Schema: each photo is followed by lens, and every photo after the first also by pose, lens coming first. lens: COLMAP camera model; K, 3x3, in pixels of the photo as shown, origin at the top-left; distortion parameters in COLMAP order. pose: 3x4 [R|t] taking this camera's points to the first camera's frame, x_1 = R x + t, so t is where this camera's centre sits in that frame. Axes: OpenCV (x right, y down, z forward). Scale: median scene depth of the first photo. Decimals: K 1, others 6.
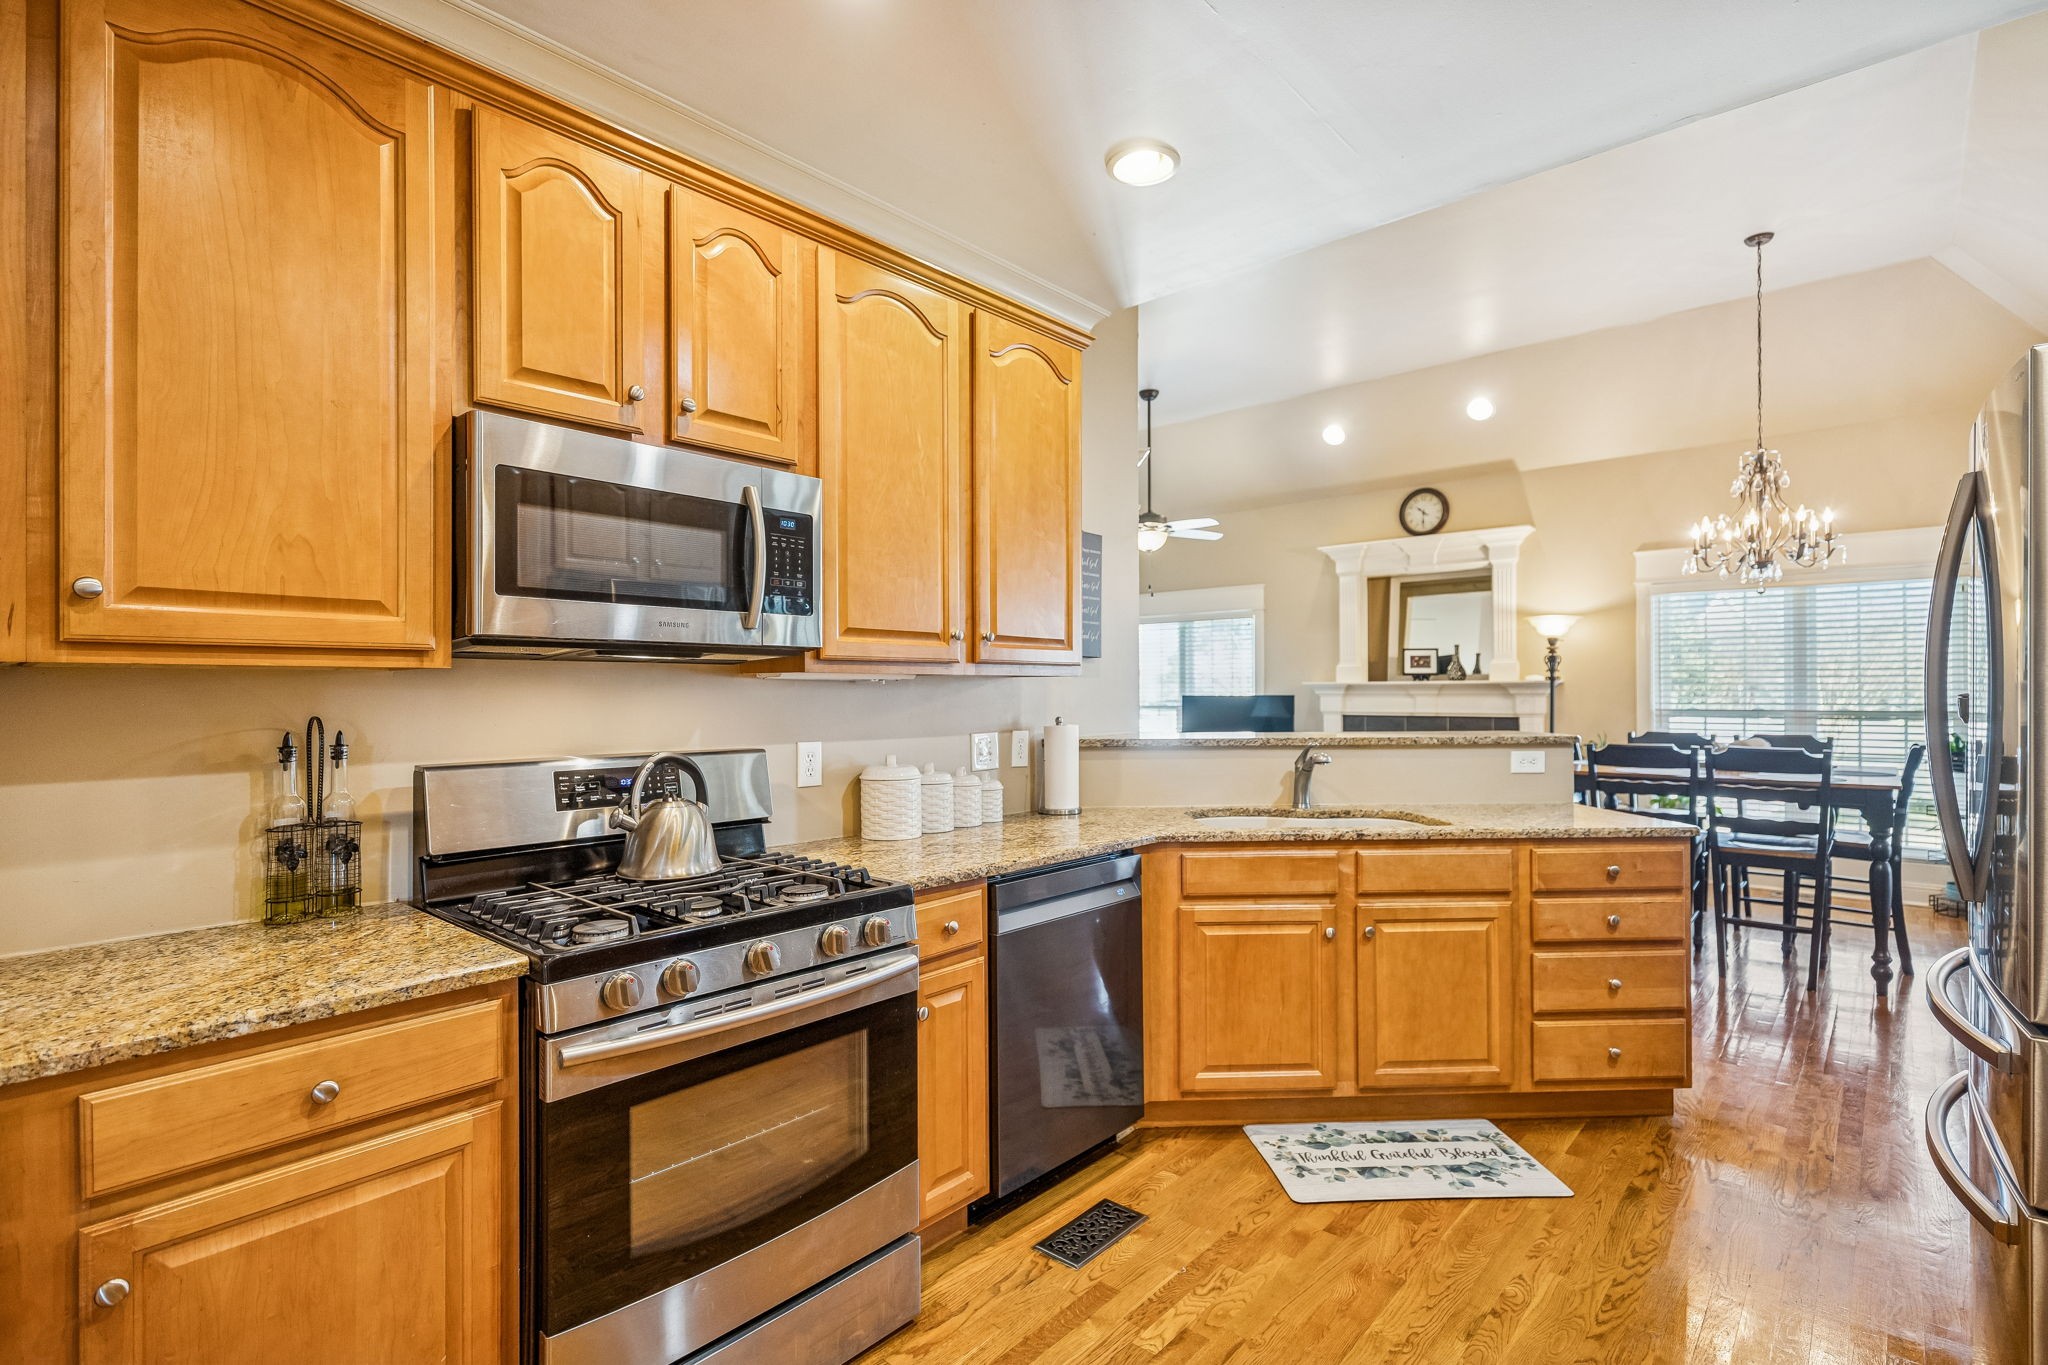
lens RADIAL K [[960.3, 0, 1038.2], [0, 960.3, 685.3], [0, 0, 1]] dist [0.012756, -0.003736]
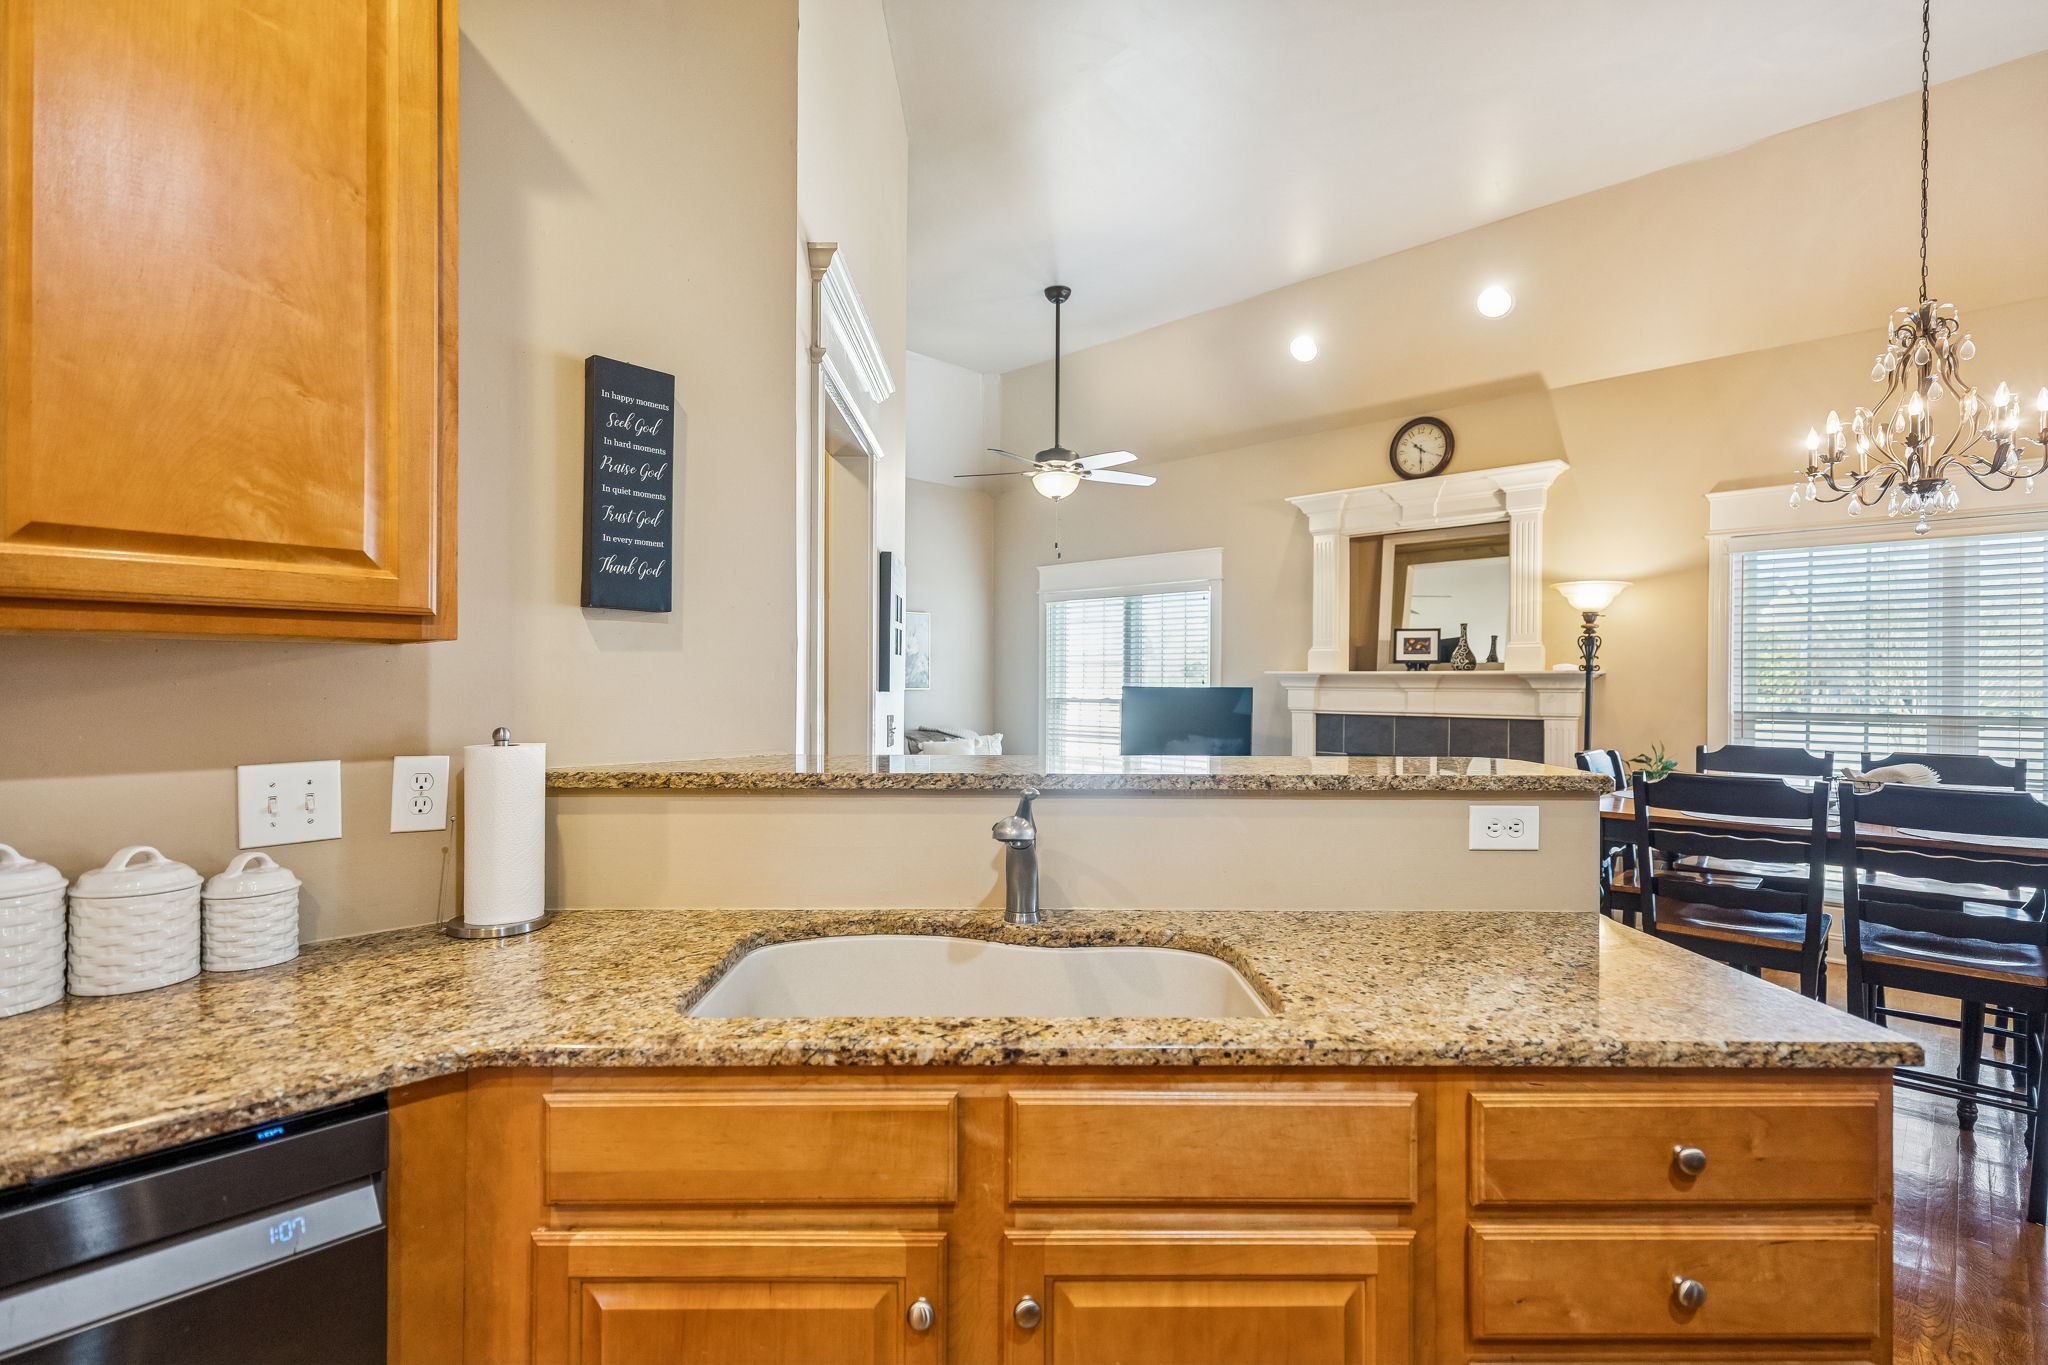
lens RADIAL K [[960.3, 0, 1033.3], [0, 960.3, 681.8], [0, 0, 1]] dist [0.012756, -0.003736]
pose [[0.998941, 0.009118, -0.045088, 0.149244], [-0.008807, 0.999936, 0.007076, 0.001995], [0.045149, -0.006671, 0.998958, 0.256955]]
